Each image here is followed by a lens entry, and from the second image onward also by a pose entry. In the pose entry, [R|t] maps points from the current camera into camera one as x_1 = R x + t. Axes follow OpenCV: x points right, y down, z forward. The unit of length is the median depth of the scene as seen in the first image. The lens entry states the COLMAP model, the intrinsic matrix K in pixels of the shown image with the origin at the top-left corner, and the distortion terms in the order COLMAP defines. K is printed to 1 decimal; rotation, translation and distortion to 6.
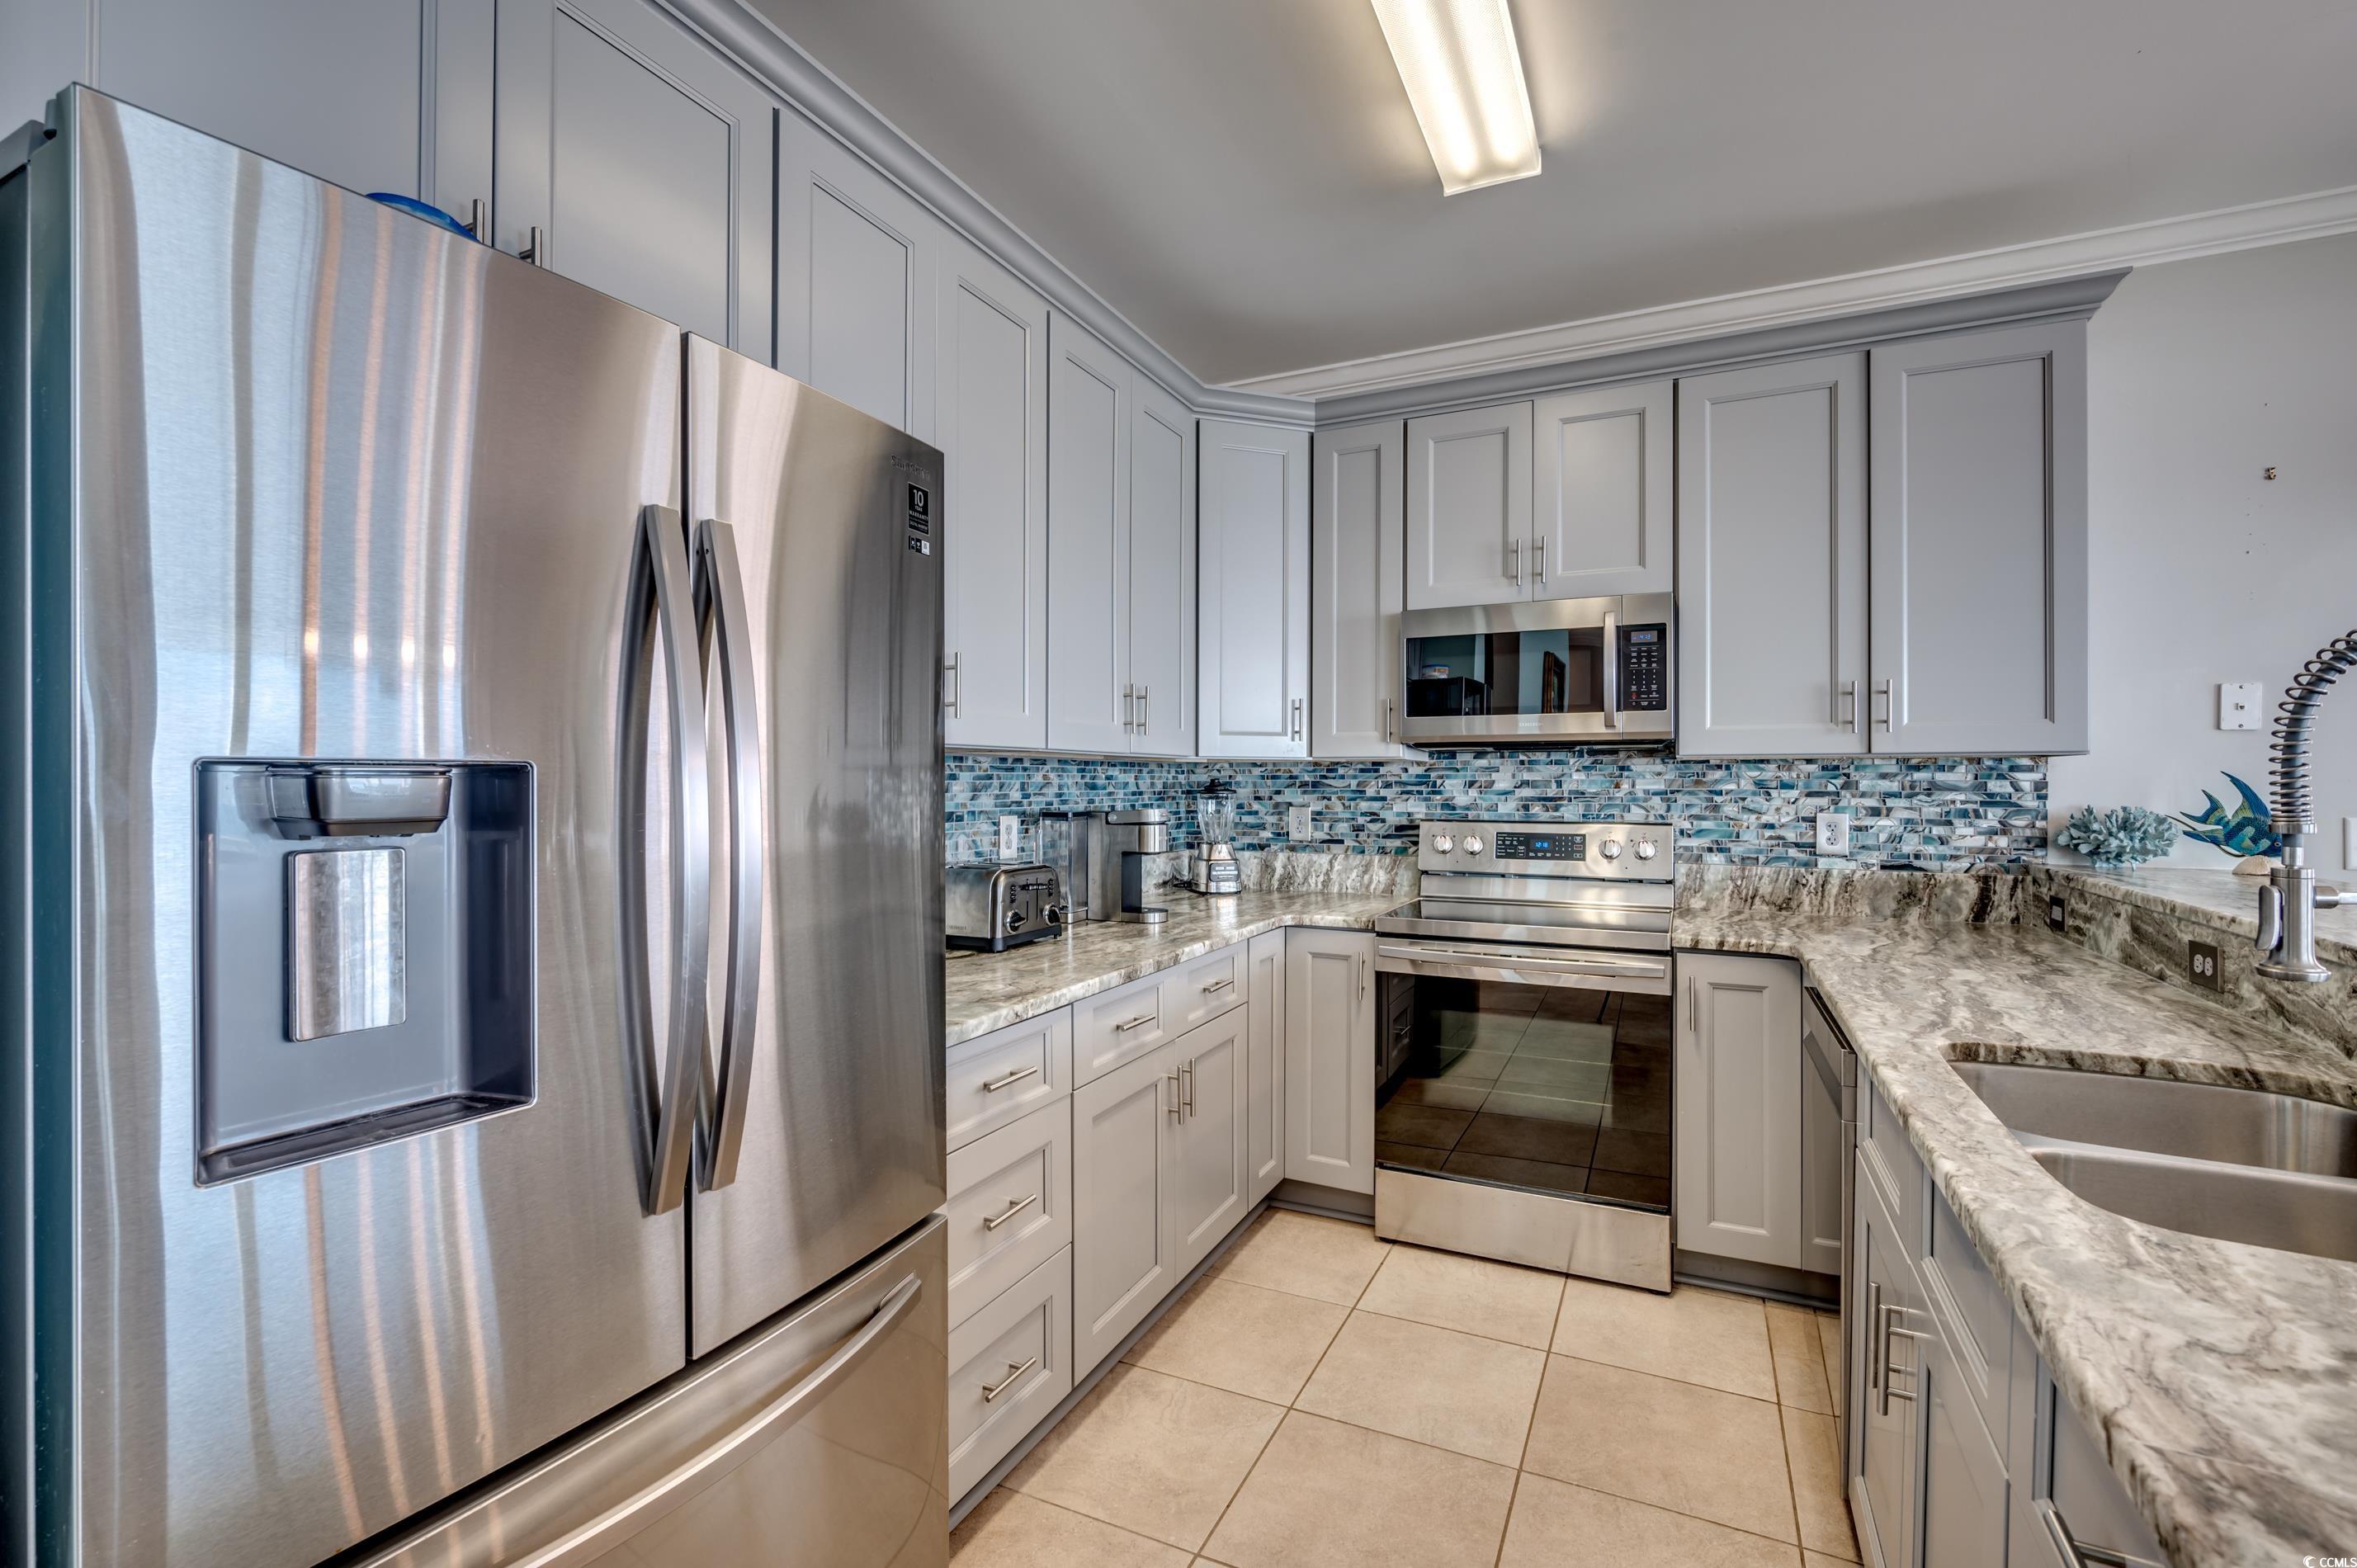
lens RADIAL K [[1040.4, 0, 1187.4], [0, 1040.4, 780.9], [0, 0, 1]] dist [-0.003184, -0.000281]
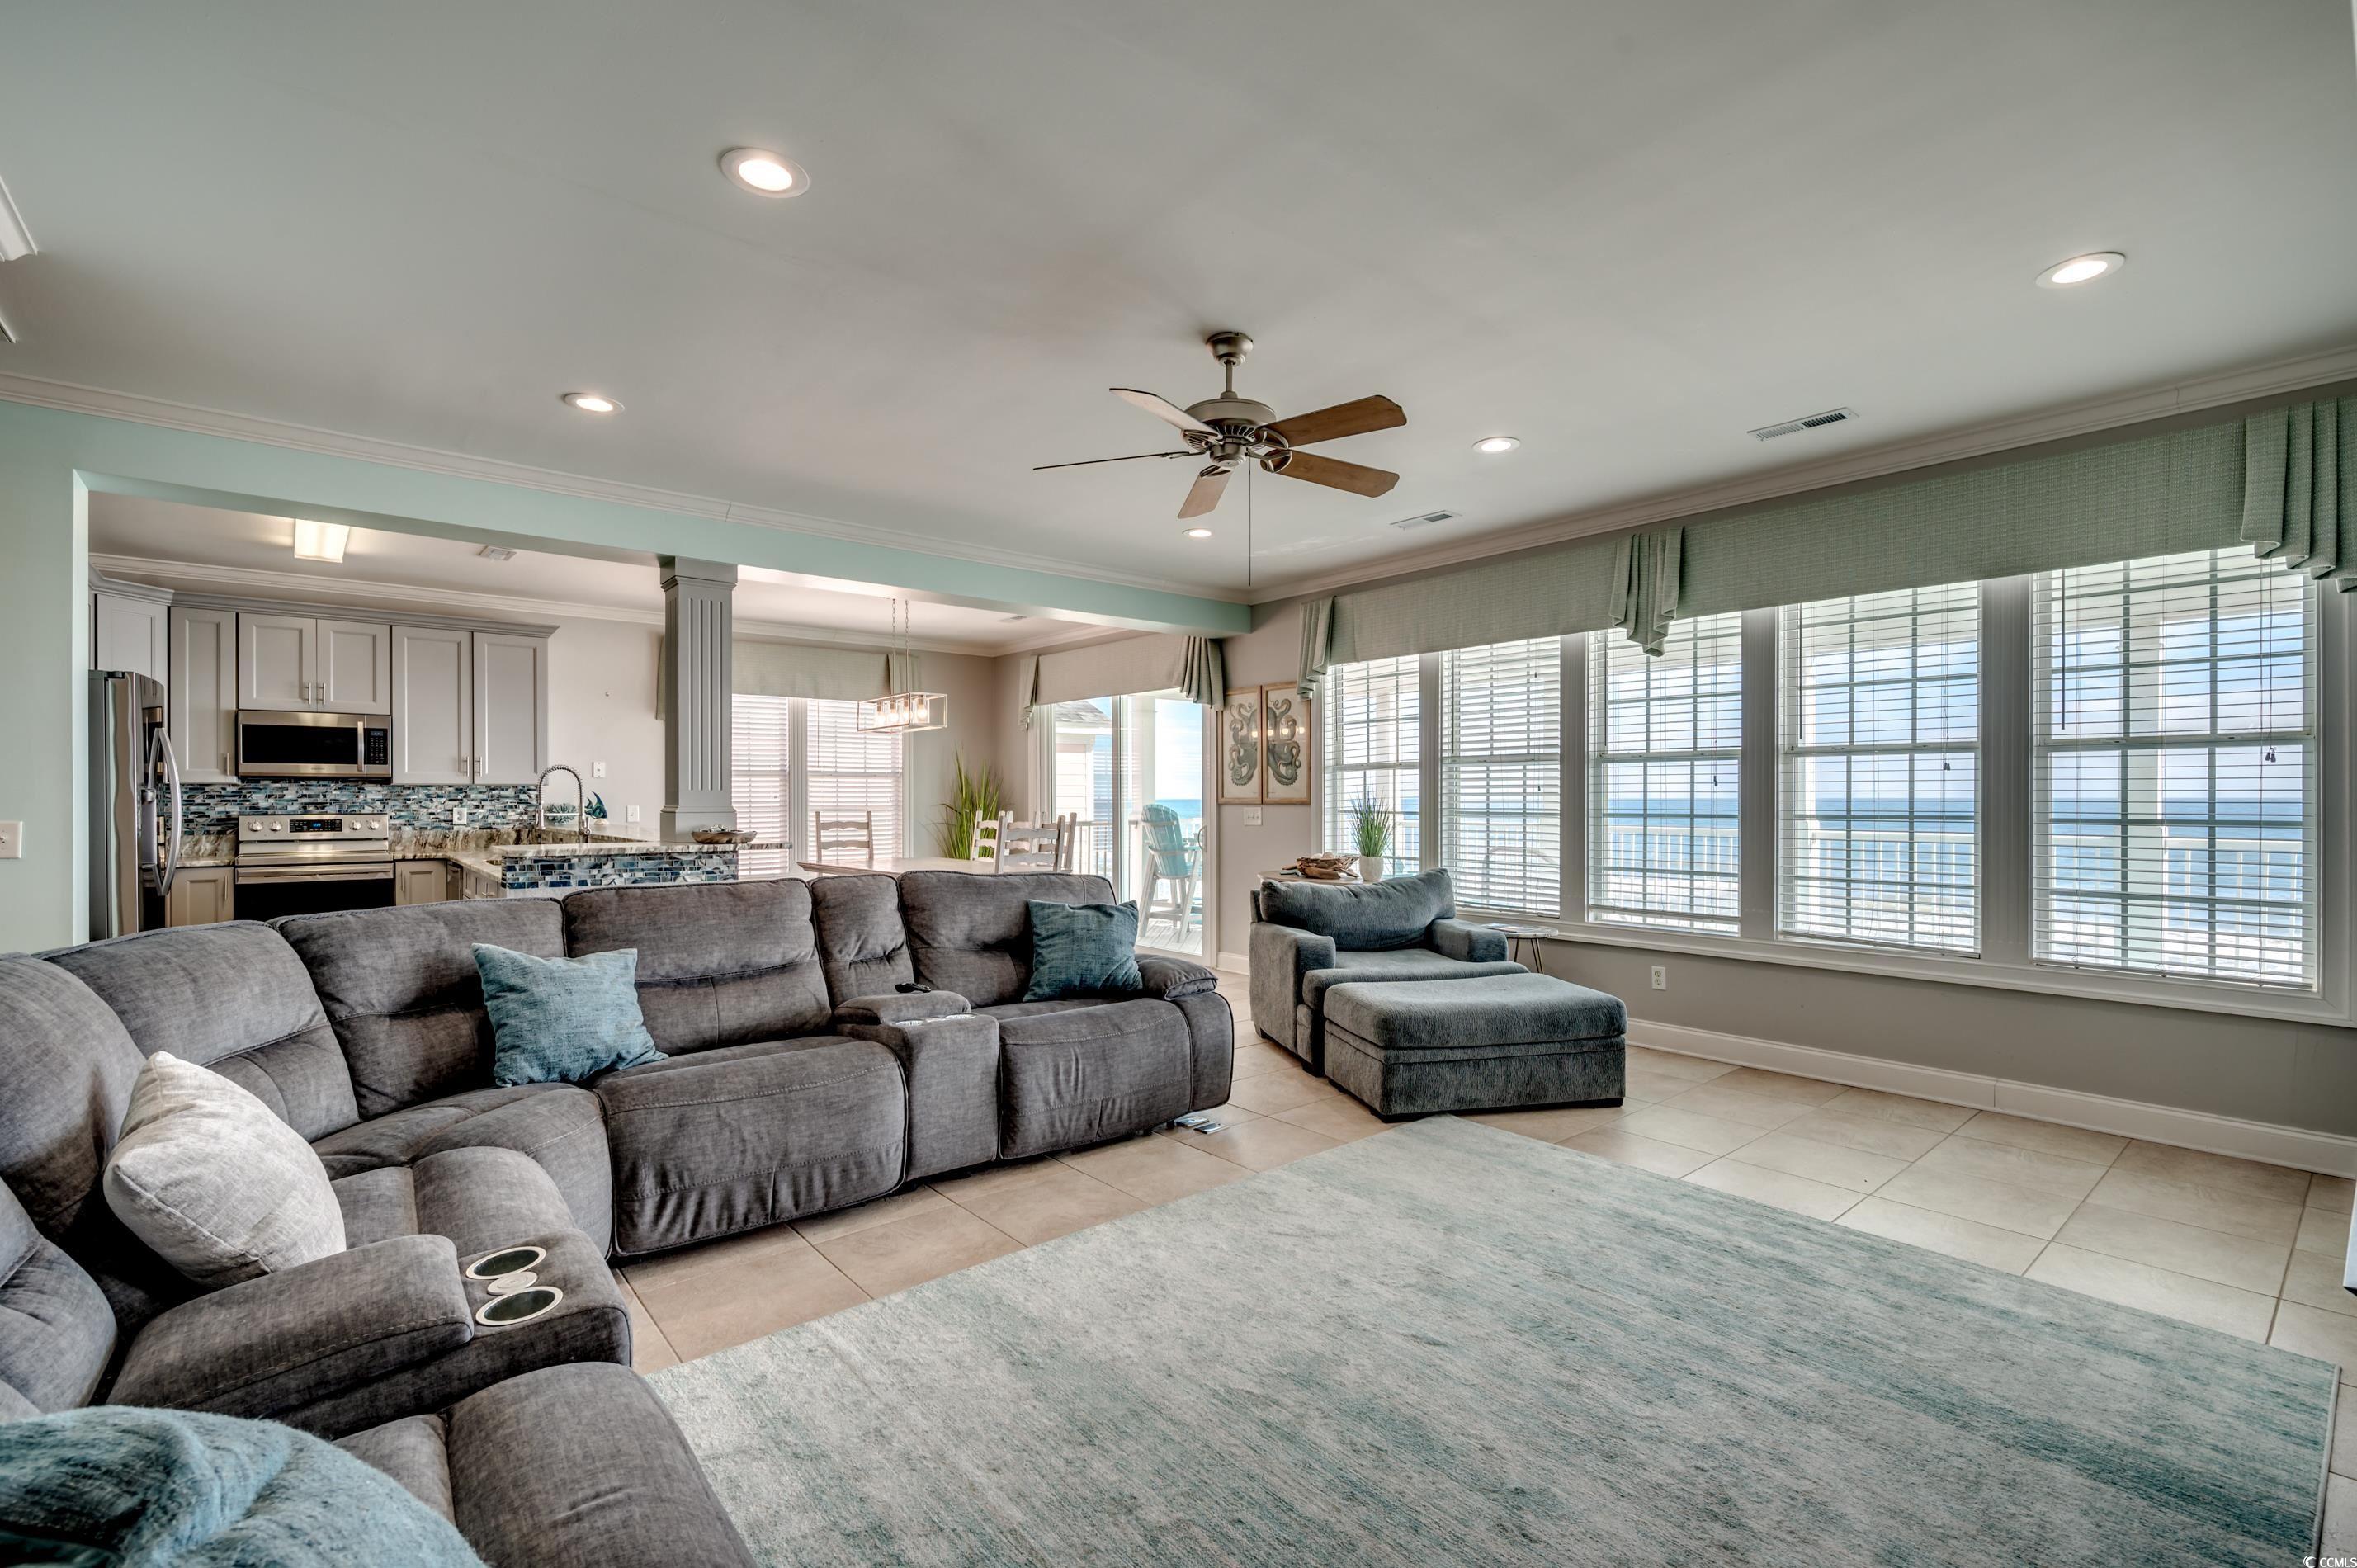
lens RADIAL K [[1040.4, 0, 1176.8], [0, 1040.4, 802.0], [0, 0, 1]] dist [-0.003184, -0.000281]
pose [[0.403728, -0.003156, 0.914874, -0.930055], [0.007409, 0.999973, 0.000180, 0.029482], [-0.914849, 0.006706, 0.403740, -1.524293]]
